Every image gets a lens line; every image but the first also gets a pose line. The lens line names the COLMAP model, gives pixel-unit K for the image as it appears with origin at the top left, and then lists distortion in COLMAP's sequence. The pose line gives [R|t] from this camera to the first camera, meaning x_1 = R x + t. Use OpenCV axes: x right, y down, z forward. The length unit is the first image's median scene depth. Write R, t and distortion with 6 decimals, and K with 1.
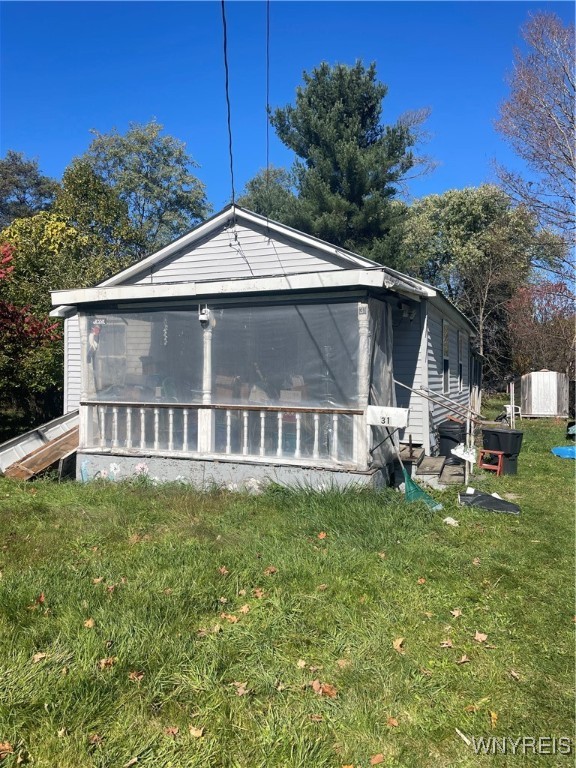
lens RADIAL K [[586.3, 0, 284.3], [0, 586.3, 383.4], [0, 0, 1]] dist [0.080443, -0.106265]
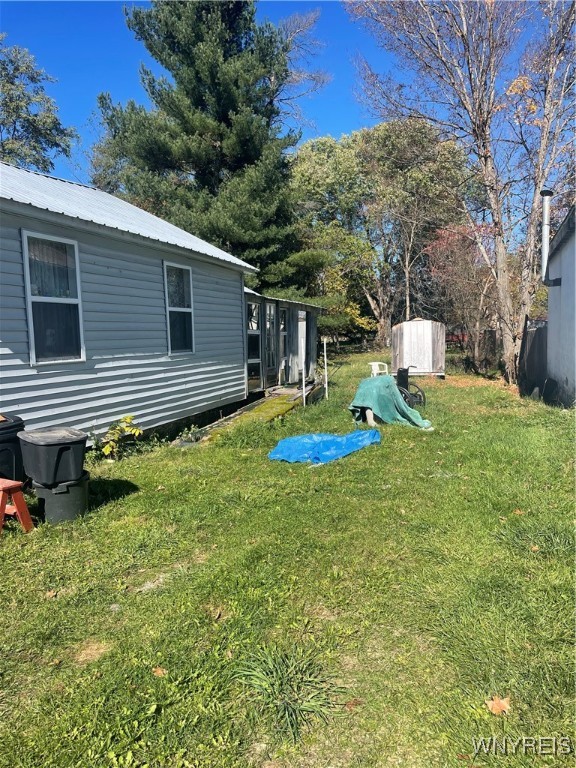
lens RADIAL K [[586.3, 0, 285.4], [0, 586.3, 383.0], [0, 0, 1]] dist [0.080443, -0.106265]
pose [[0.998545, -0.021532, 0.049442, 0.154901], [0.017728, 0.996941, 0.076123, 0.000624], [-0.050930, -0.075135, 0.995872, 0.126868]]
